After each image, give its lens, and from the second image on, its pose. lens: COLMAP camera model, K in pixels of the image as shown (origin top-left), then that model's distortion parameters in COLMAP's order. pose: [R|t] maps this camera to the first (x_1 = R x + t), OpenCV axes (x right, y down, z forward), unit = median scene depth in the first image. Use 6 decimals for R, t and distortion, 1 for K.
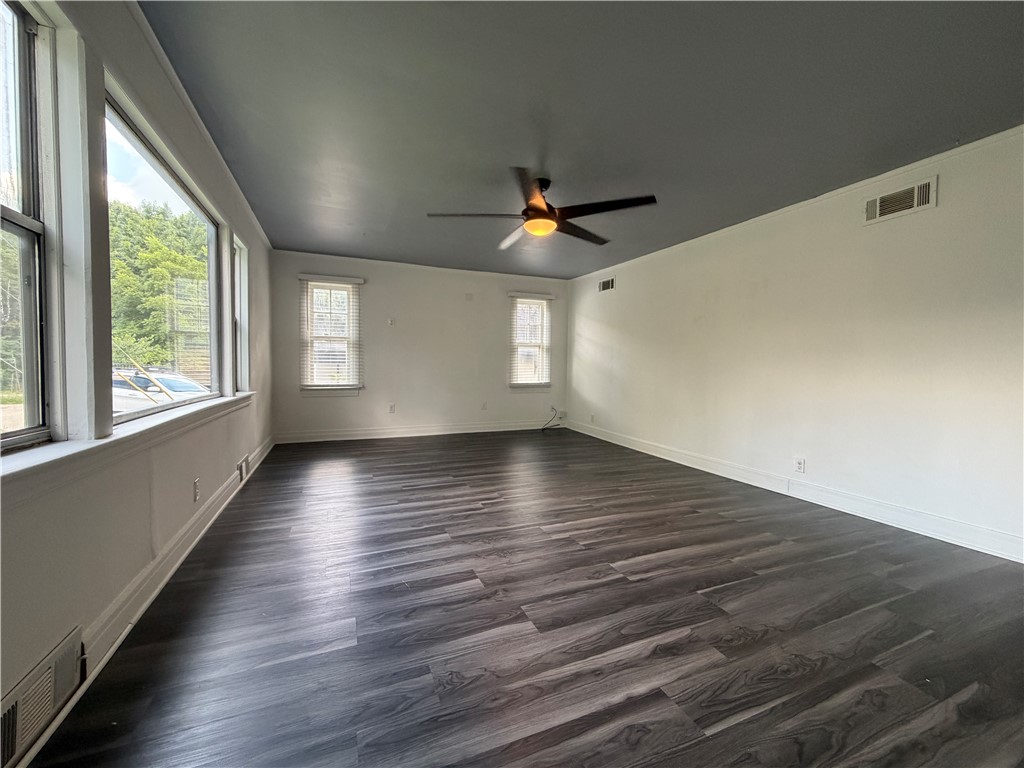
lens RADIAL K [[408.8, 0, 510.2], [0, 408.8, 387.9], [0, 0, 1]] dist [-0.000473, 0.000417]
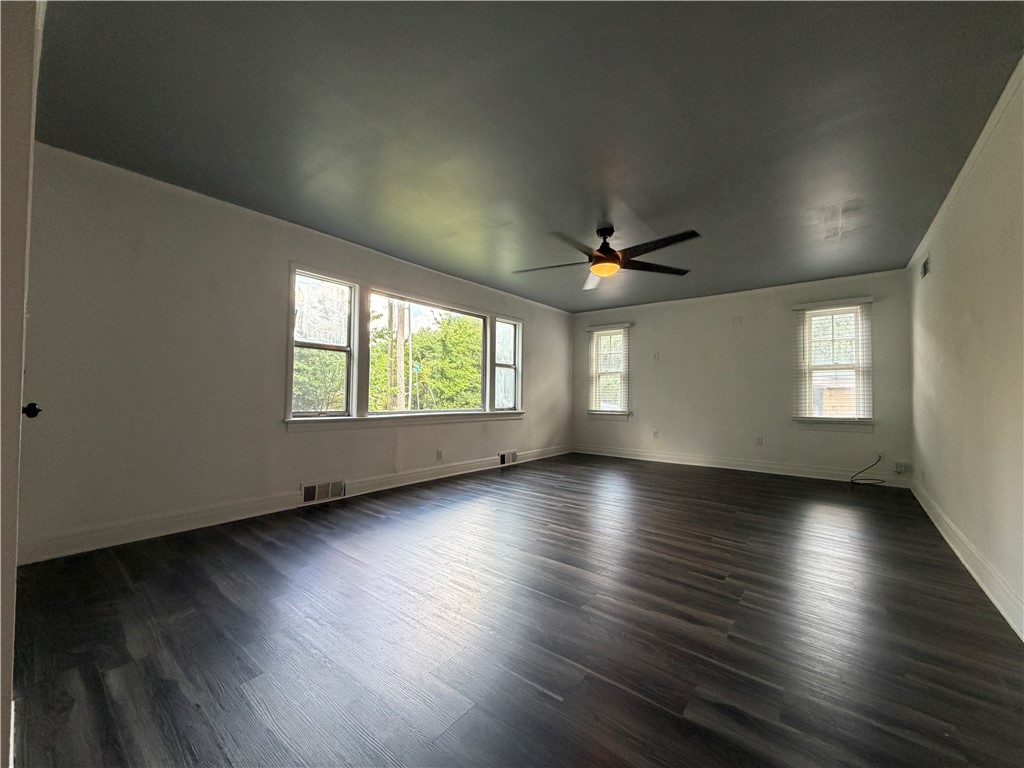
lens RADIAL K [[408.8, 0, 508.5], [0, 408.8, 384.5], [0, 0, 1]] dist [-0.000473, 0.000417]
pose [[0.468234, -0.028445, -0.883147, 0.928127], [-0.053451, 0.996740, -0.060443, 0.008490], [0.881987, 0.075506, 0.465187, 0.255134]]
